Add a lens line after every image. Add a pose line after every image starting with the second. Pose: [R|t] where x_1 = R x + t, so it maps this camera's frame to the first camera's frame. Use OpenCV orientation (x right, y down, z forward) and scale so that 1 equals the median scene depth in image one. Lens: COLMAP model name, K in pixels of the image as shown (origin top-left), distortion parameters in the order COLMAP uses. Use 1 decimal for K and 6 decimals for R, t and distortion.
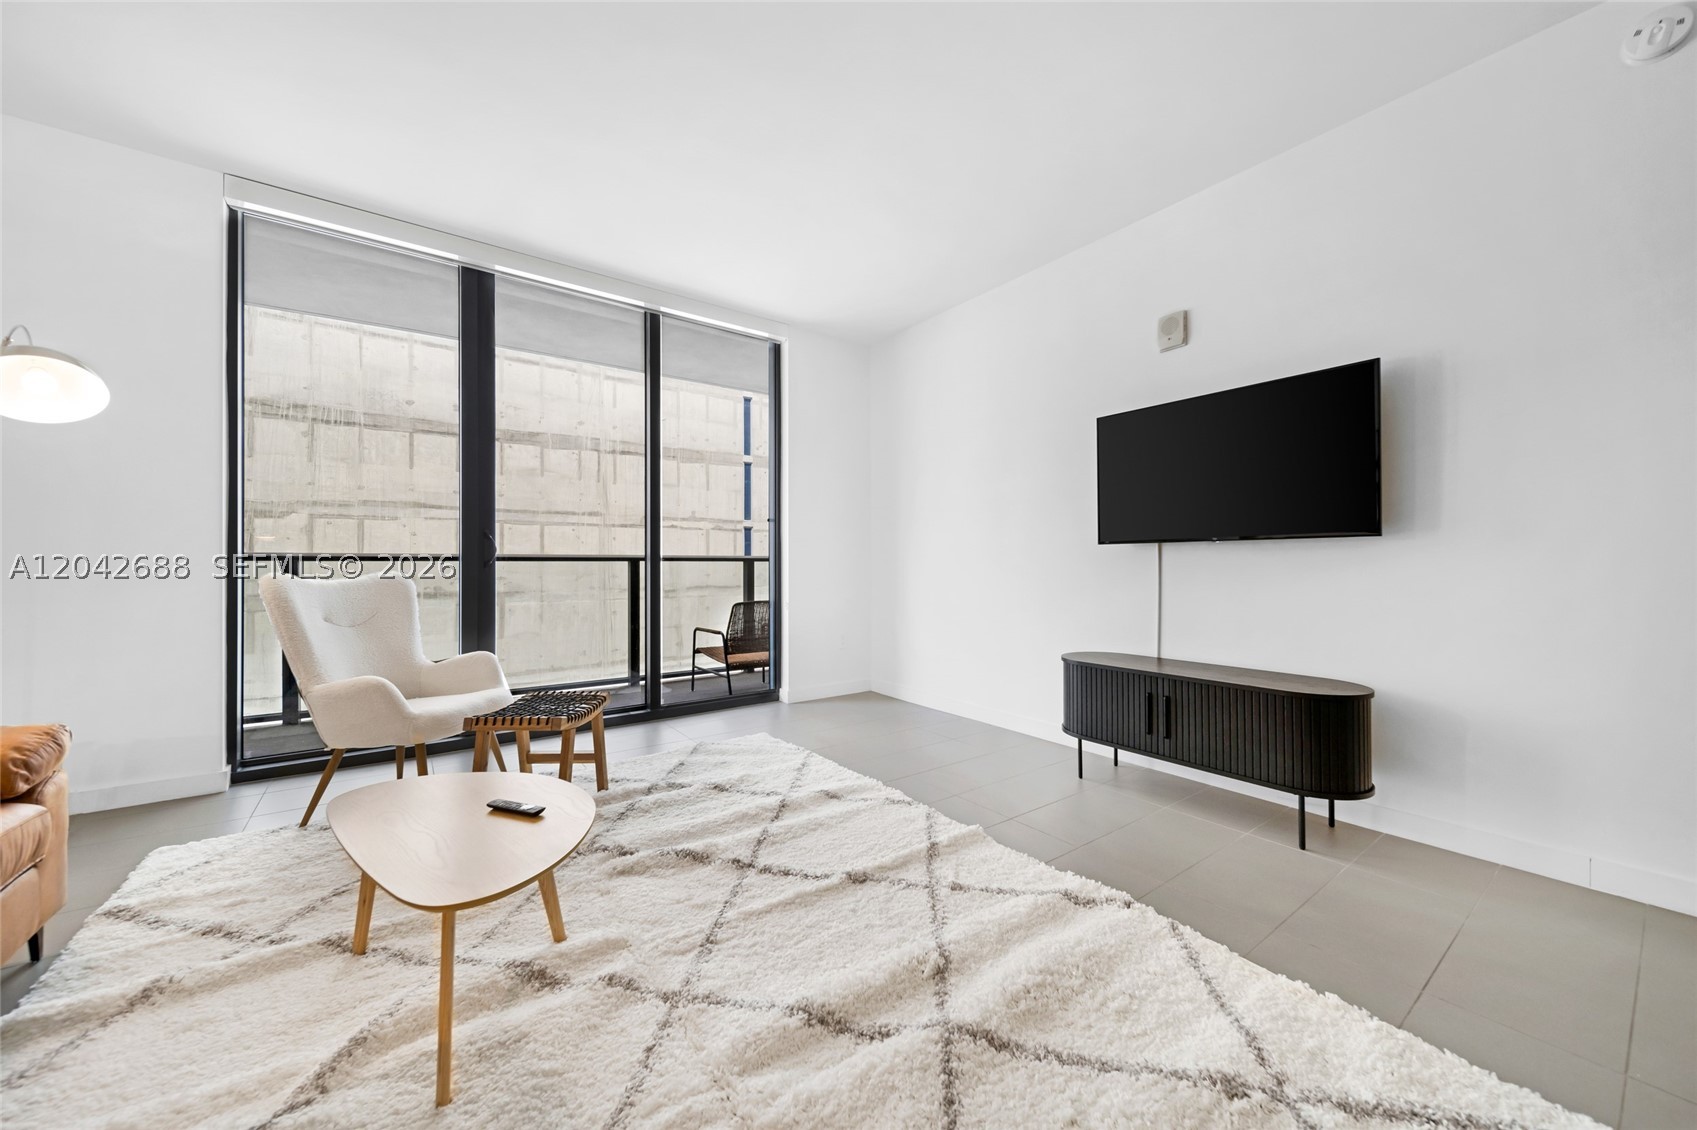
lens RADIAL K [[605.8, 0, 843.6], [0, 605.8, 558.4], [0, 0, 1]] dist [0.000846, 0.000048]
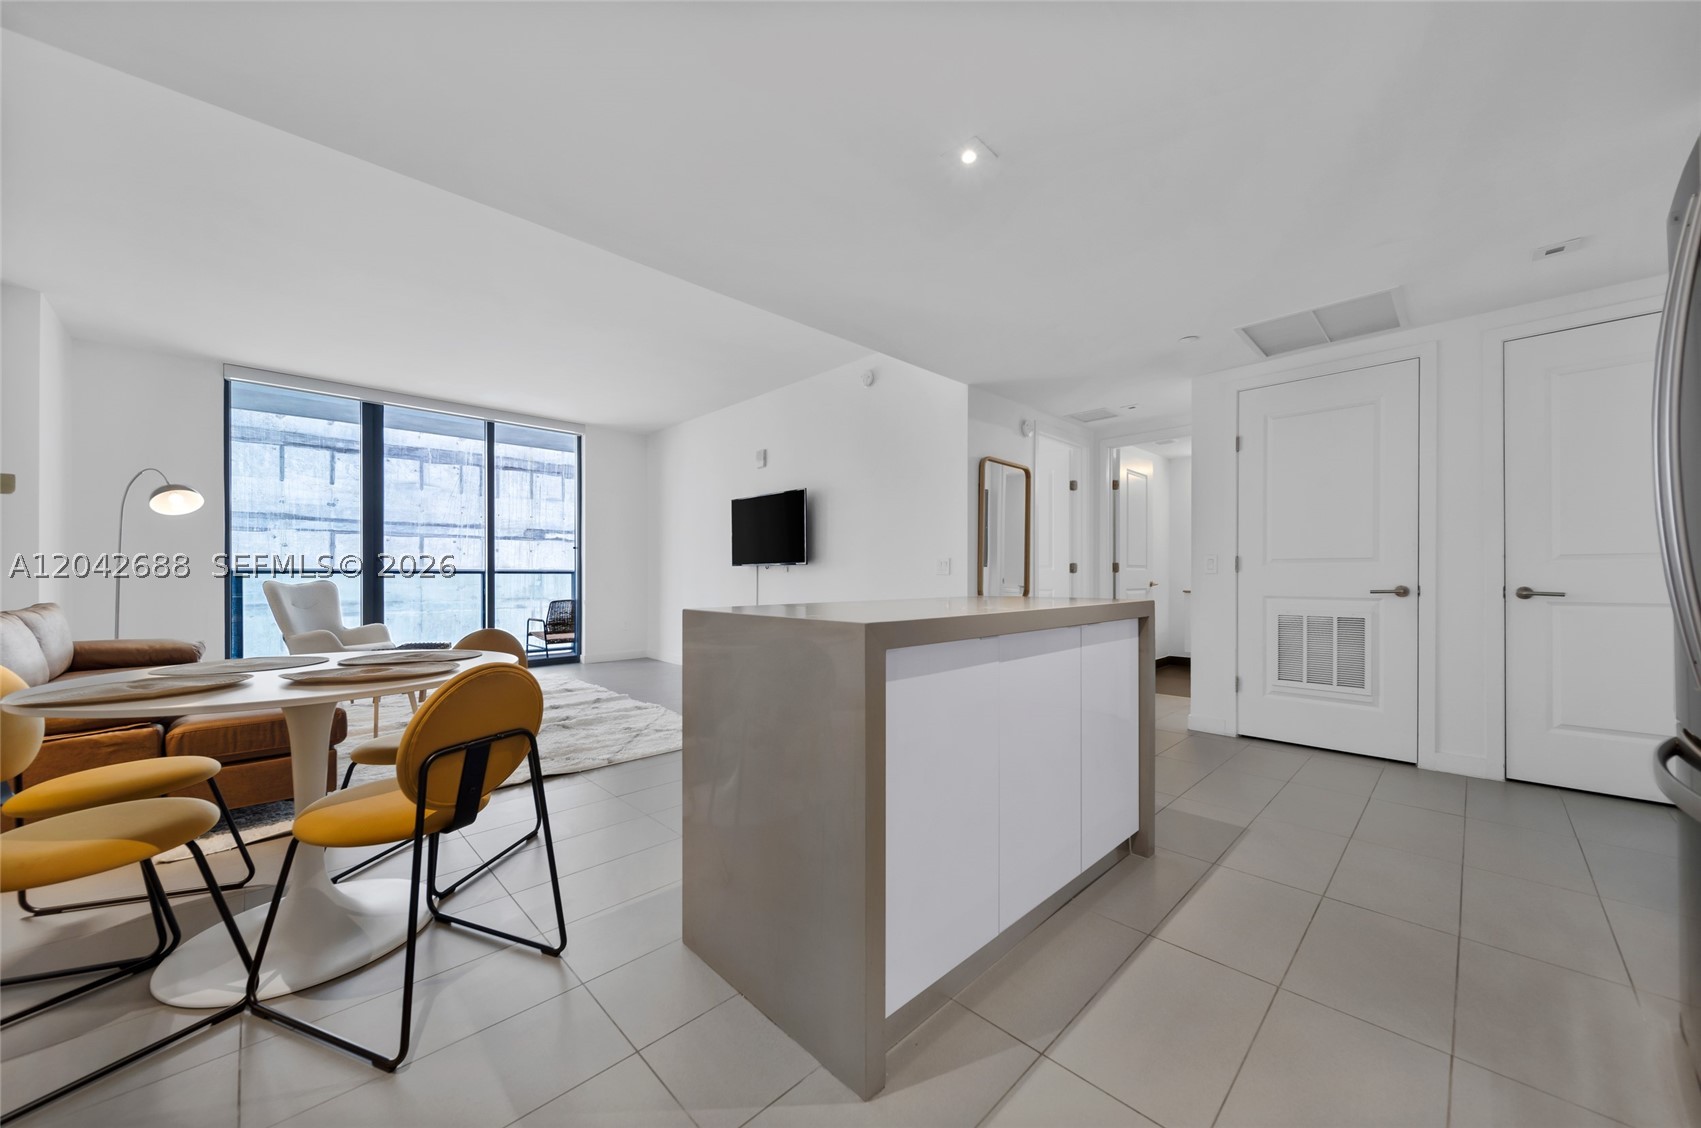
lens RADIAL K [[609.9, 0, 855.4], [0, 609.9, 572.8], [0, 0, 1]] dist [-0.009034, -0.000068]
pose [[0.987920, 0.002066, 0.154949, 0.353322], [-0.003001, 0.999979, 0.005802, -0.008976], [-0.154934, -0.006197, 0.987905, -0.667112]]
